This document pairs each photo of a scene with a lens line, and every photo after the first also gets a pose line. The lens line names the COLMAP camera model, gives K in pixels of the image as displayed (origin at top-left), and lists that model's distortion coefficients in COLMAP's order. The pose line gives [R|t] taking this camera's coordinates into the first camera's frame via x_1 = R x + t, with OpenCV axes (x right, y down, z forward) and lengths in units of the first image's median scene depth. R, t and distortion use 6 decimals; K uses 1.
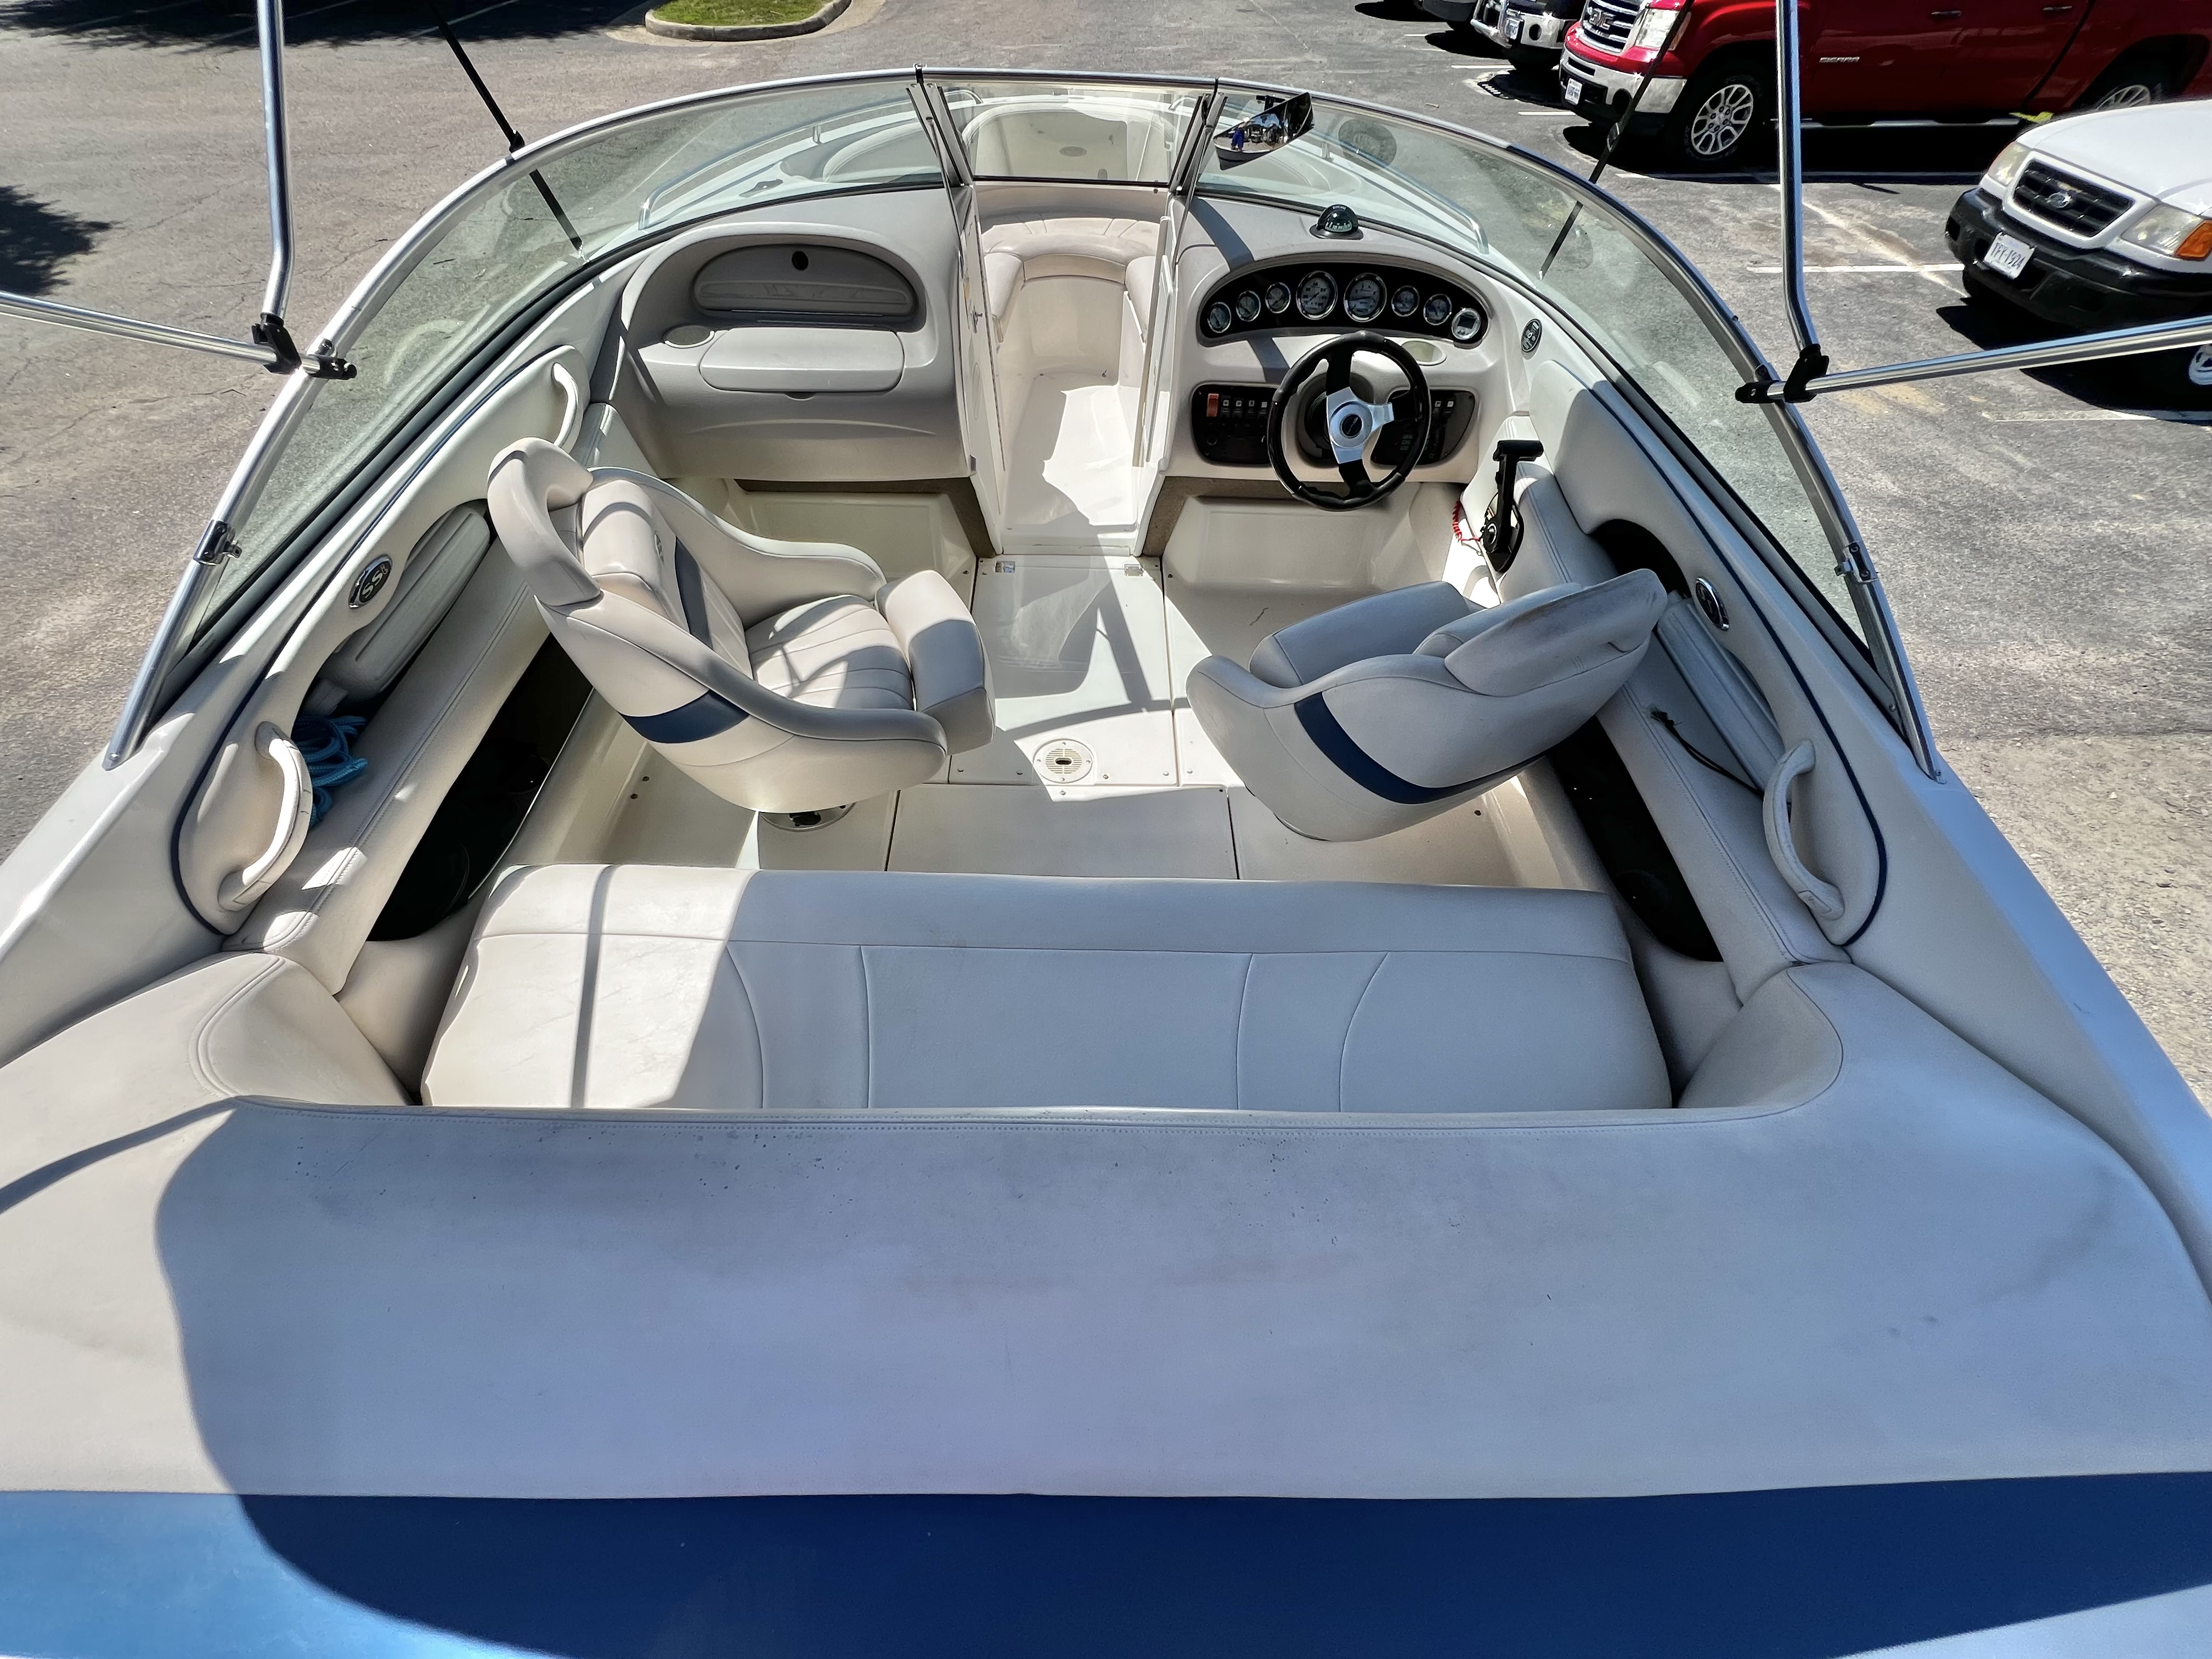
lens RADIAL K [[893.2, 0, 1102.1], [0, 893.2, 833.2], [0, 0, 1]] dist [-0.000773, -0.000772]
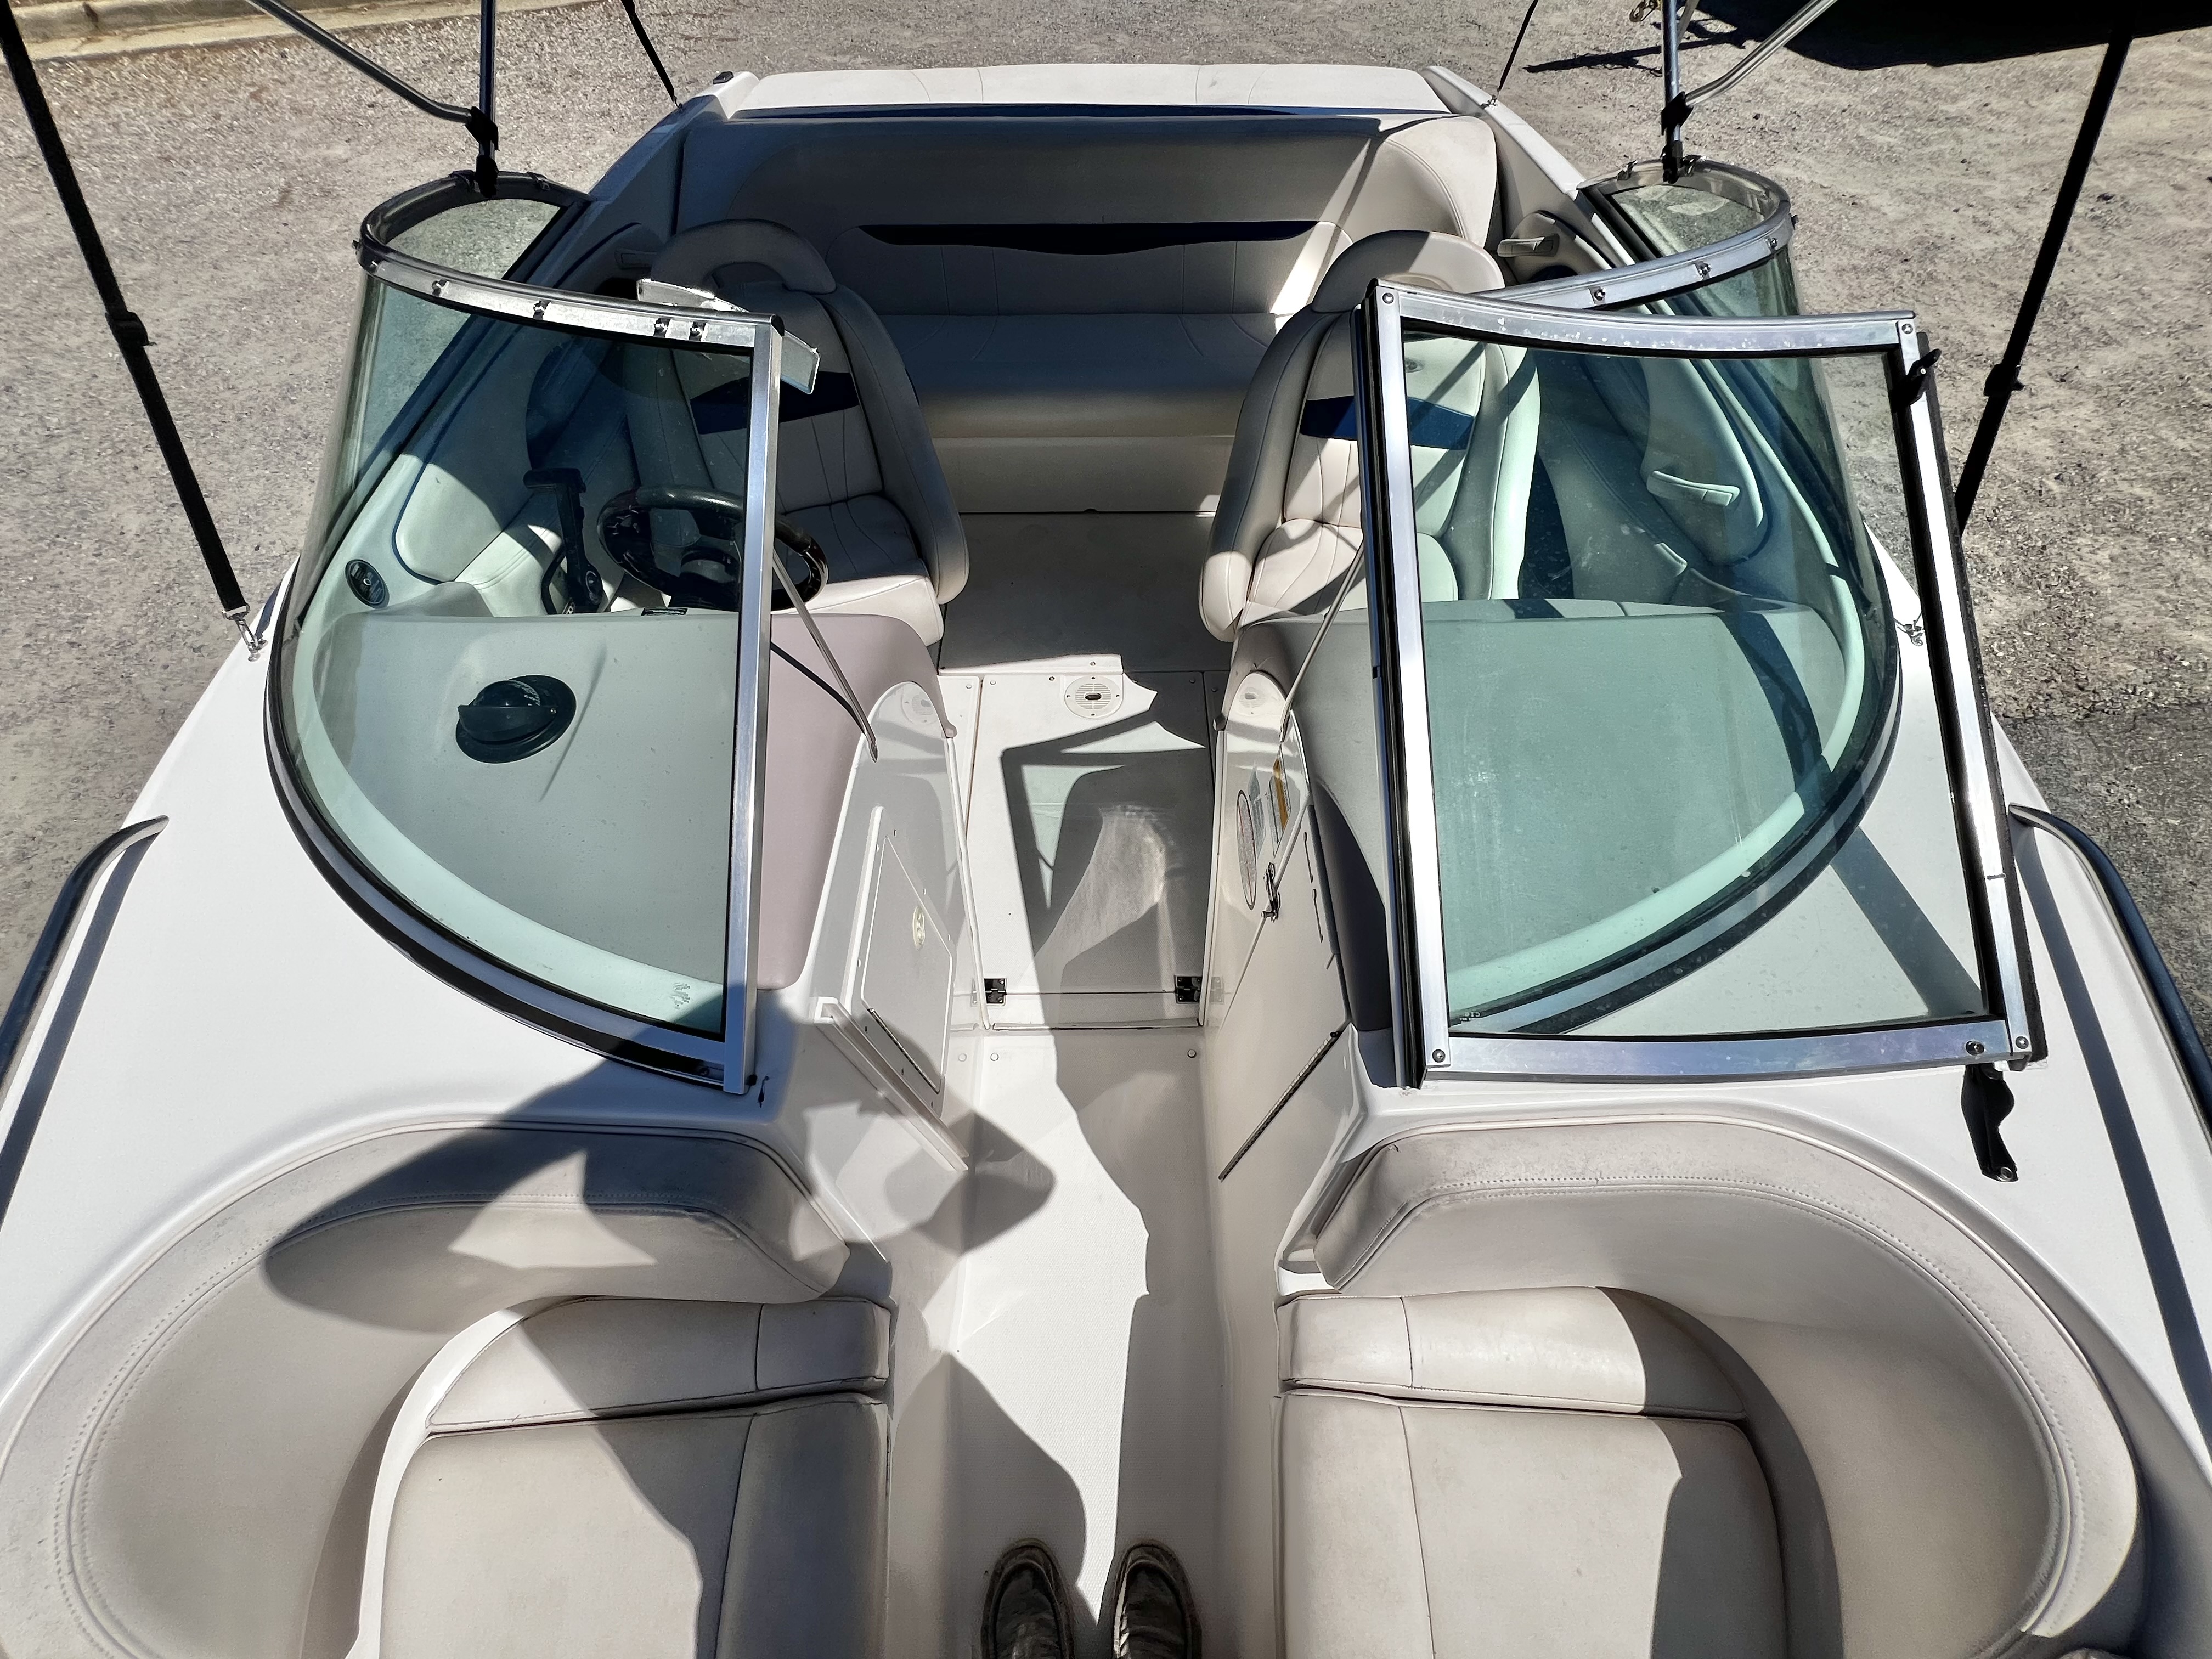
lens RADIAL K [[893.2, 0, 1101.8], [0, 893.2, 831.0], [0, 0, 1]] dist [-0.000773, -0.000772]
pose [[-0.999925, -0.009729, -0.007426, -0.050931], [-0.004493, -0.272648, 0.962103, -1.173605], [-0.011385, 0.962065, 0.272584, 0.943612]]
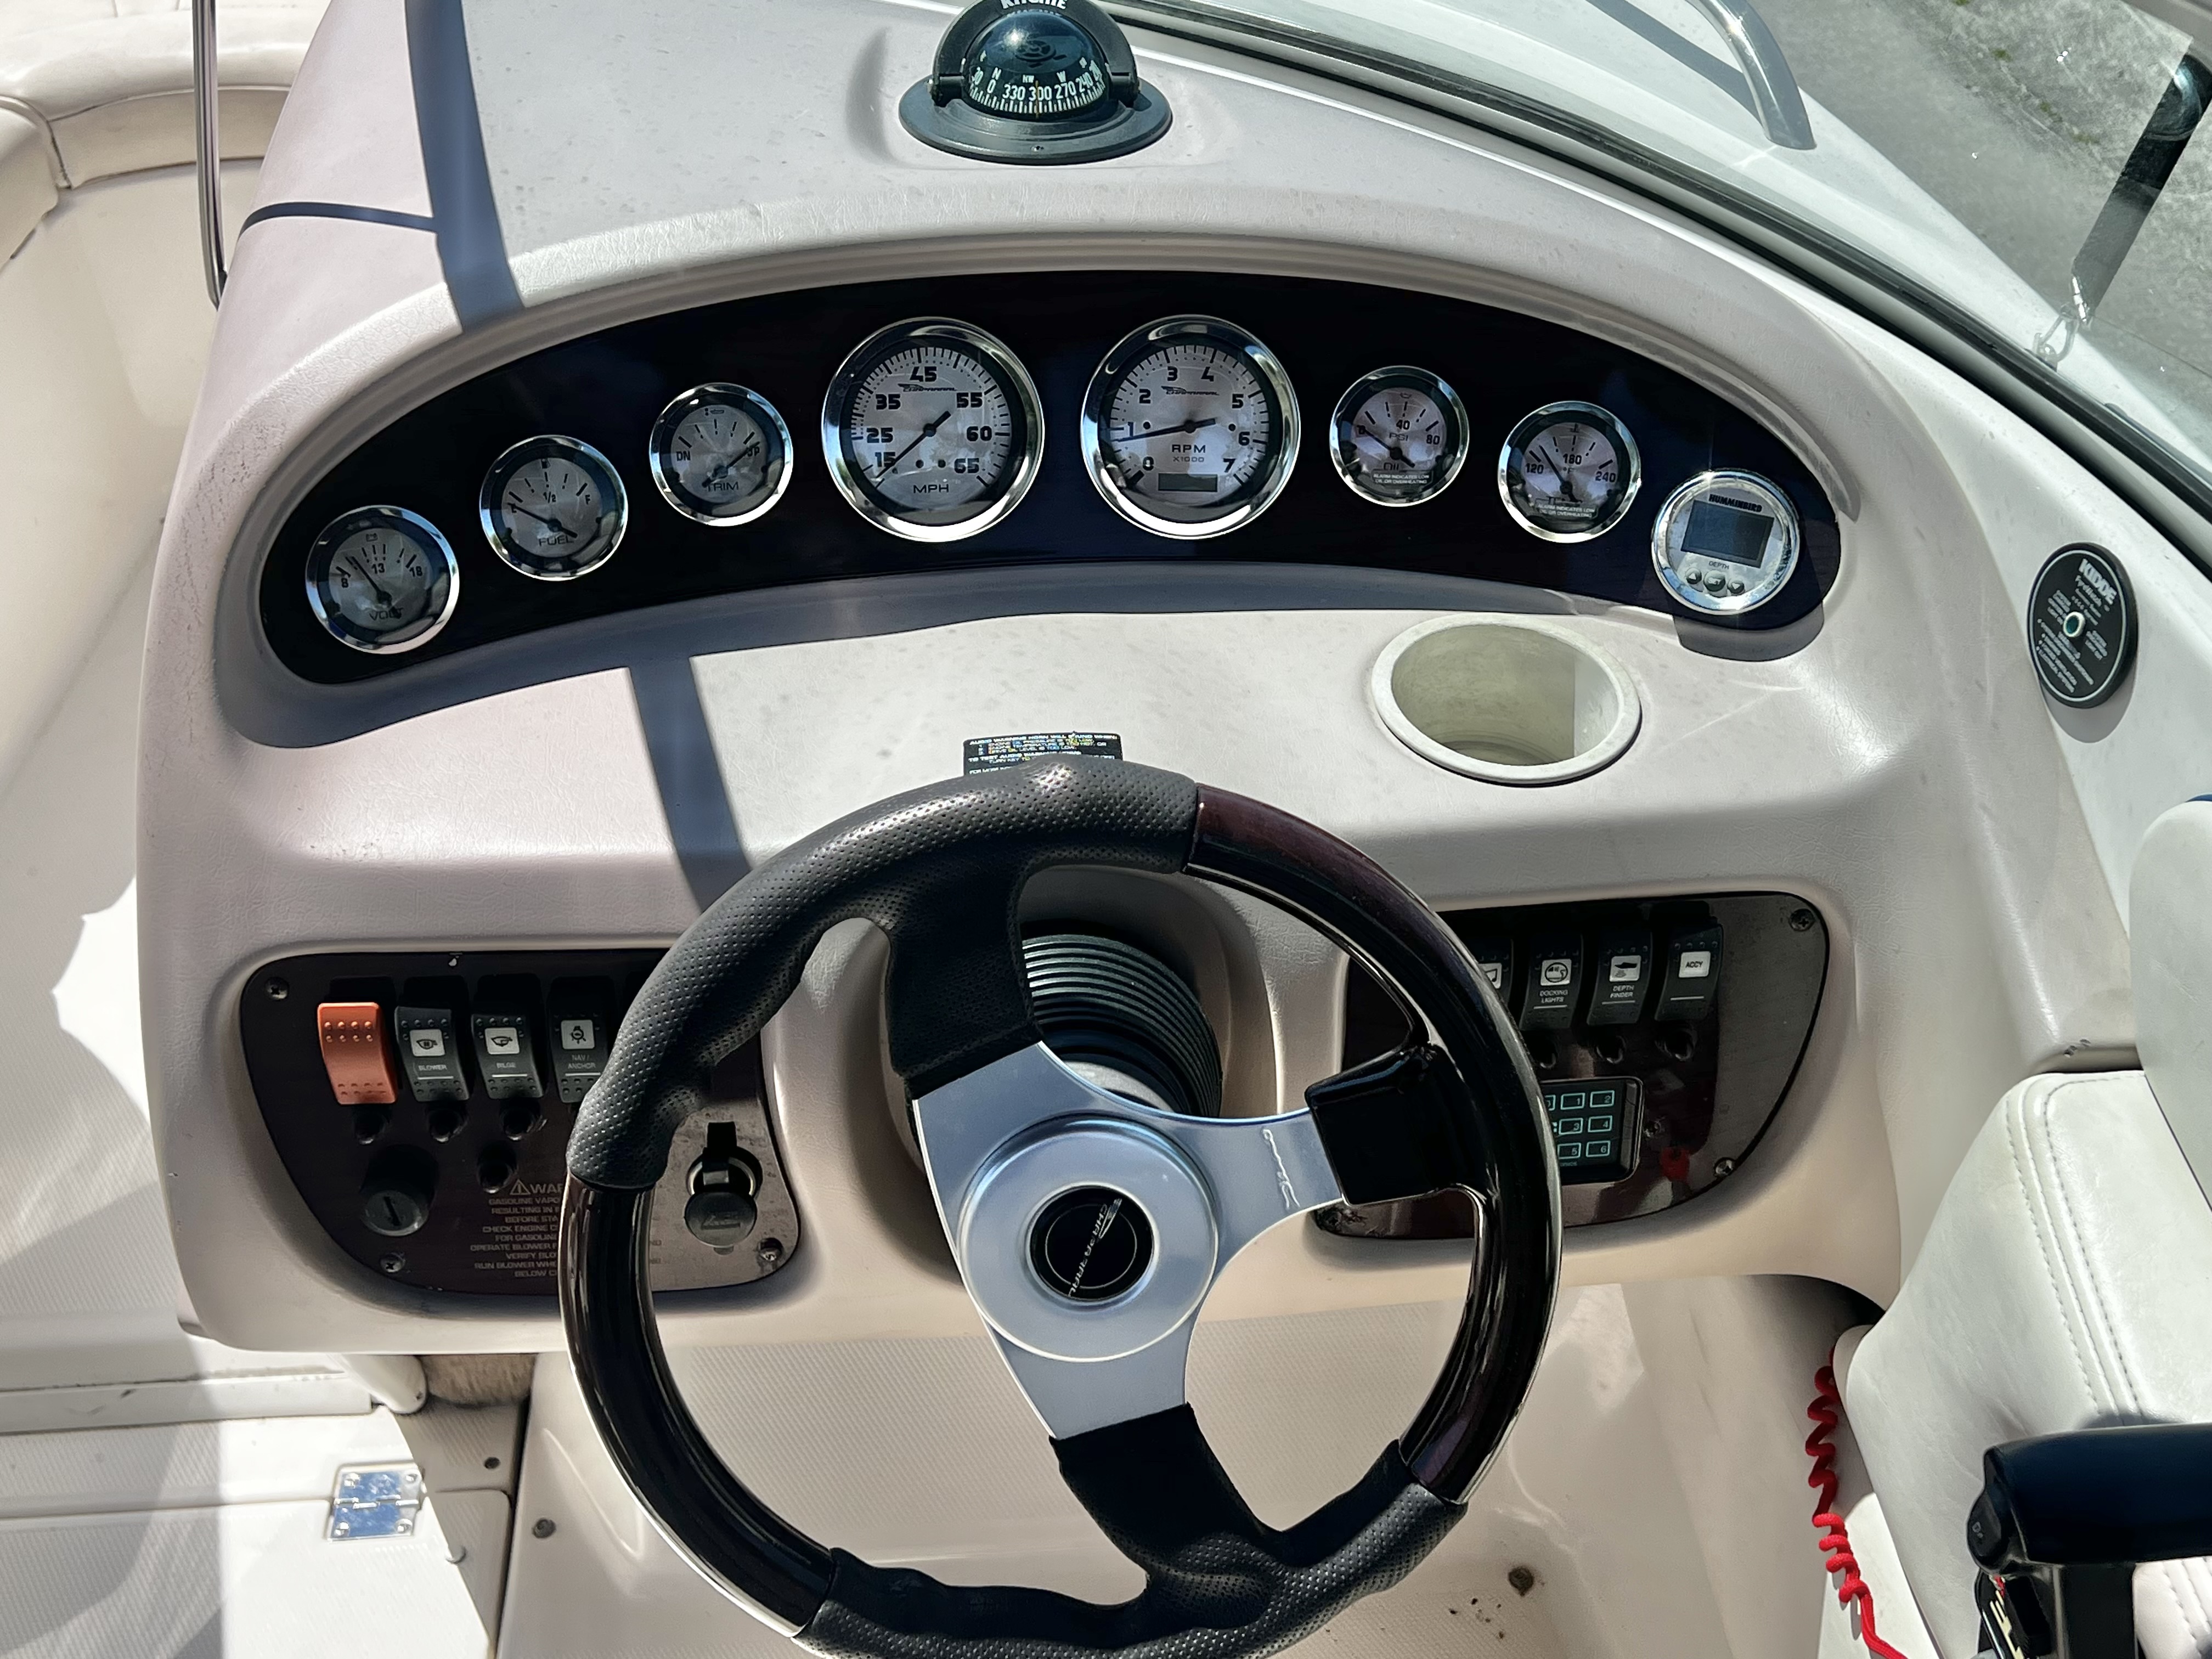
lens RADIAL K [[2545.7, 0, 1140.0], [0, 2545.7, 821.4], [0, 0, 1]] dist [0.043770, 0.000000]
pose [[0.996434, -0.057697, 0.061567, 0.246269], [0.070585, 0.969775, -0.233570, -0.392536], [-0.046229, 0.237083, 0.970389, 0.494549]]
